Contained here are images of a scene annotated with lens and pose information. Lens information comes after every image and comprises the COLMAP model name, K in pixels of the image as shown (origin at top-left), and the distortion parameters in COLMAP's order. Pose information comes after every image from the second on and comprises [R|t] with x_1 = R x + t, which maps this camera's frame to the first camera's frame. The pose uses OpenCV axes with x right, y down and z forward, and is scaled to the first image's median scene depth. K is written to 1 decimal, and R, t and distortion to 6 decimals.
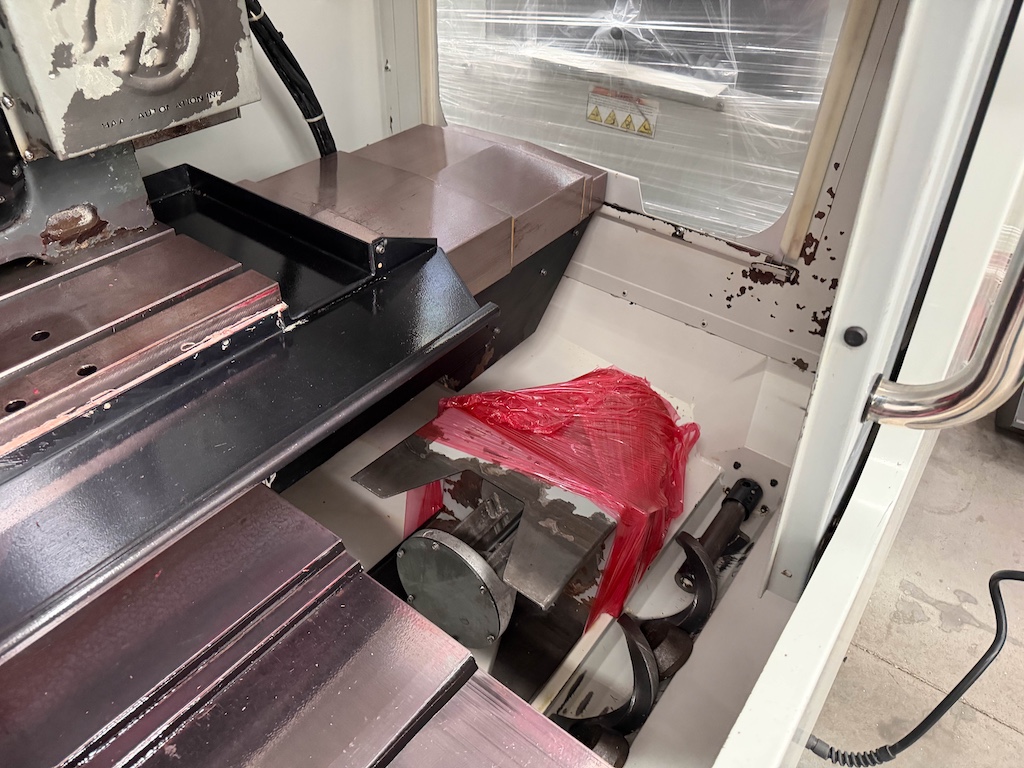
lens RADIAL K [[734.6, 0, 510.3], [0, 734.6, 411.1], [0, 0, 1]] dist [-0.029052, 0.005978]
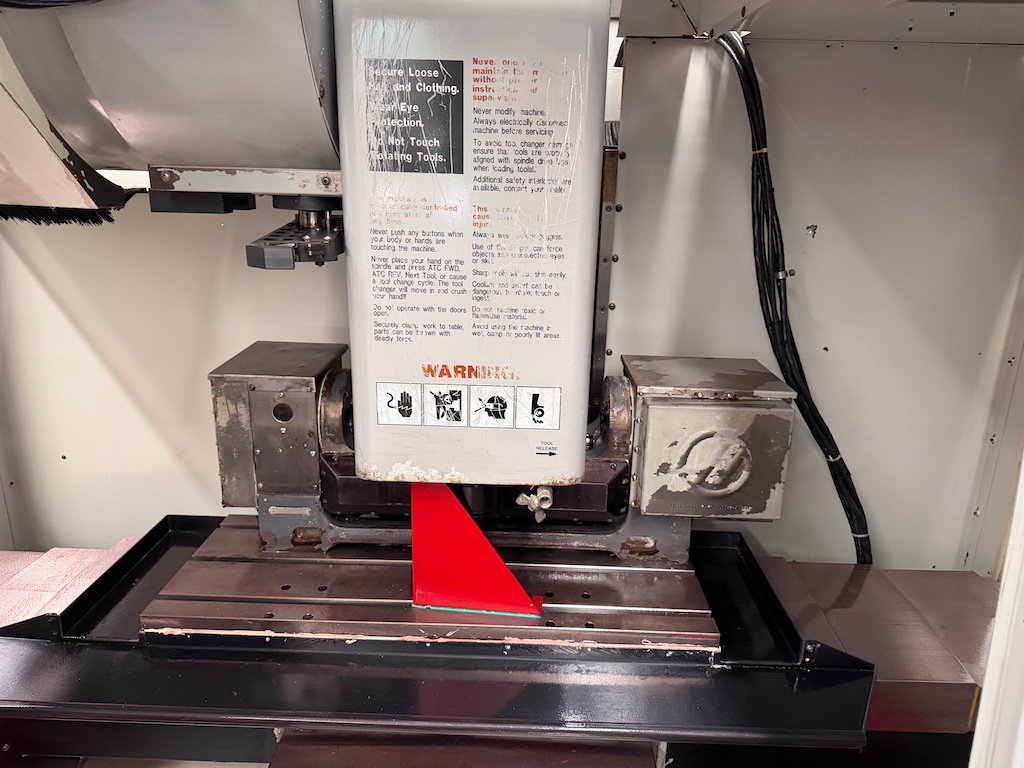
lens RADIAL K [[734.6, 0, 510.3], [0, 734.6, 411.1], [0, 0, 1]] dist [-0.029052, 0.005978]
pose [[0.578362, 0.231360, -0.782285, 0.478731], [-0.533054, 0.833087, -0.147715, -0.108019], [0.617536, 0.502433, 0.605153, -0.362613]]
